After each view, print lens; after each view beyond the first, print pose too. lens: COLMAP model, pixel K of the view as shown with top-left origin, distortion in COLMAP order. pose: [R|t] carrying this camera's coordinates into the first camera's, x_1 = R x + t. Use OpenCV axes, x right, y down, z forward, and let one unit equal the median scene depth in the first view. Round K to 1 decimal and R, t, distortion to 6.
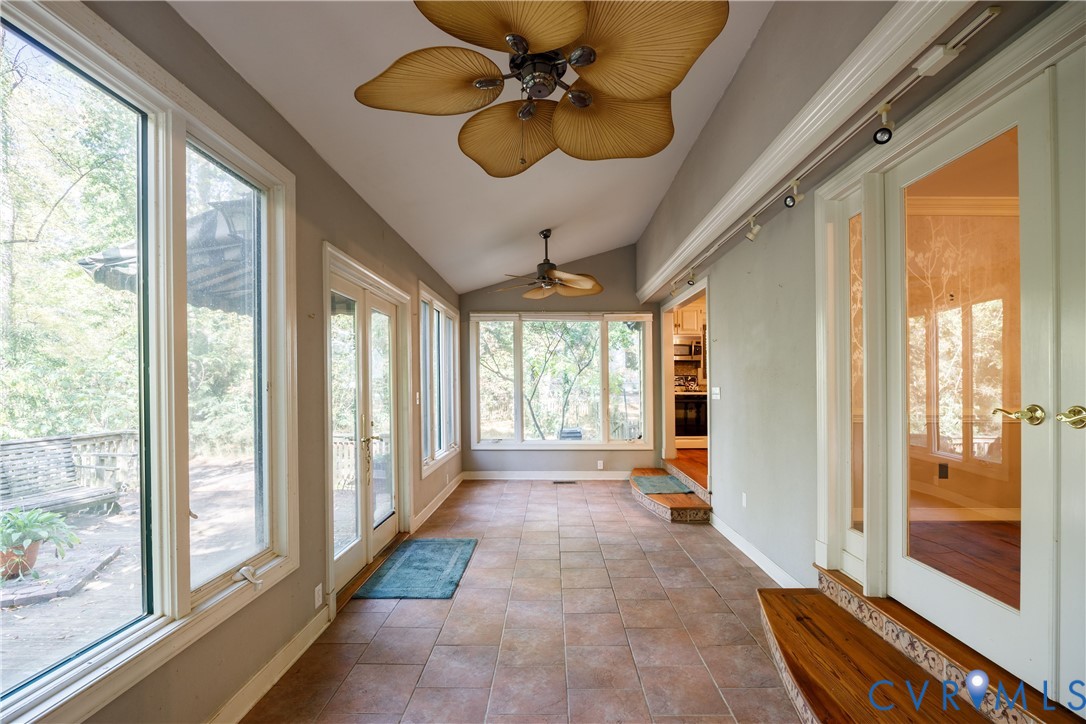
lens RADIAL K [[471.0, 0, 544.5], [0, 471.0, 388.2], [0, 0, 1]] dist [0.000409, 0.000041]
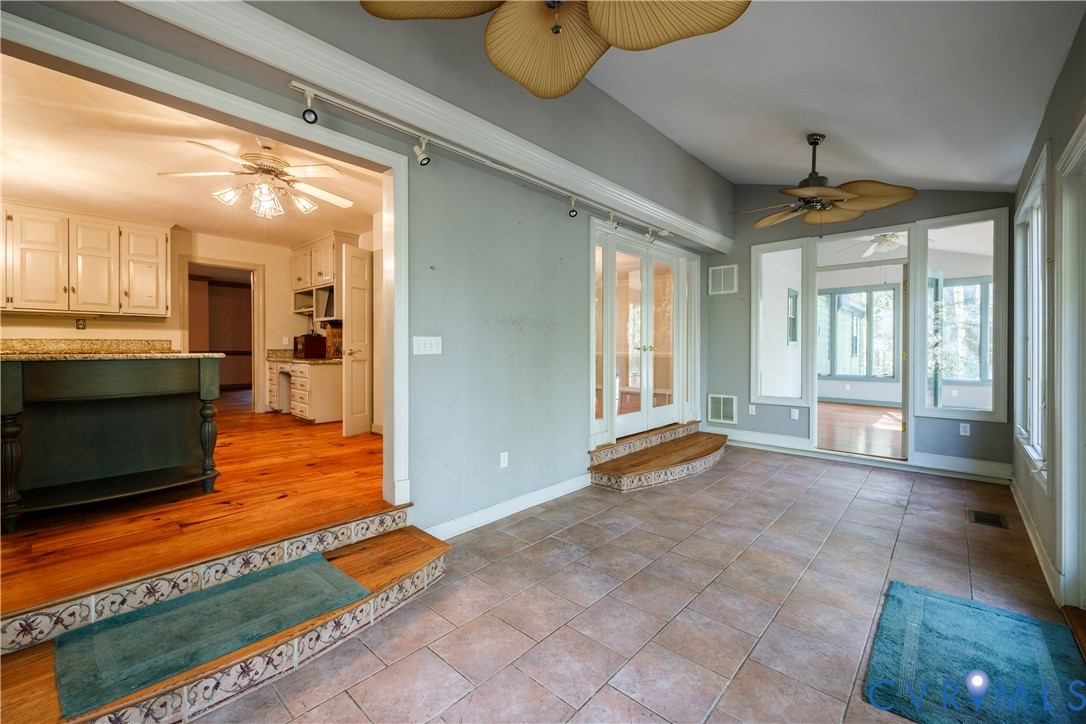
lens RADIAL K [[439.6, 0, 541.4], [0, 439.6, 345.0], [0, 0, 1]] dist [0.007067, -0.000957]
pose [[-0.742094, 0.000987, 0.670295, -0.257876], [0.002515, 0.999996, 0.001312, 0.012343], [-0.670291, 0.002660, -0.742093, 1.953877]]
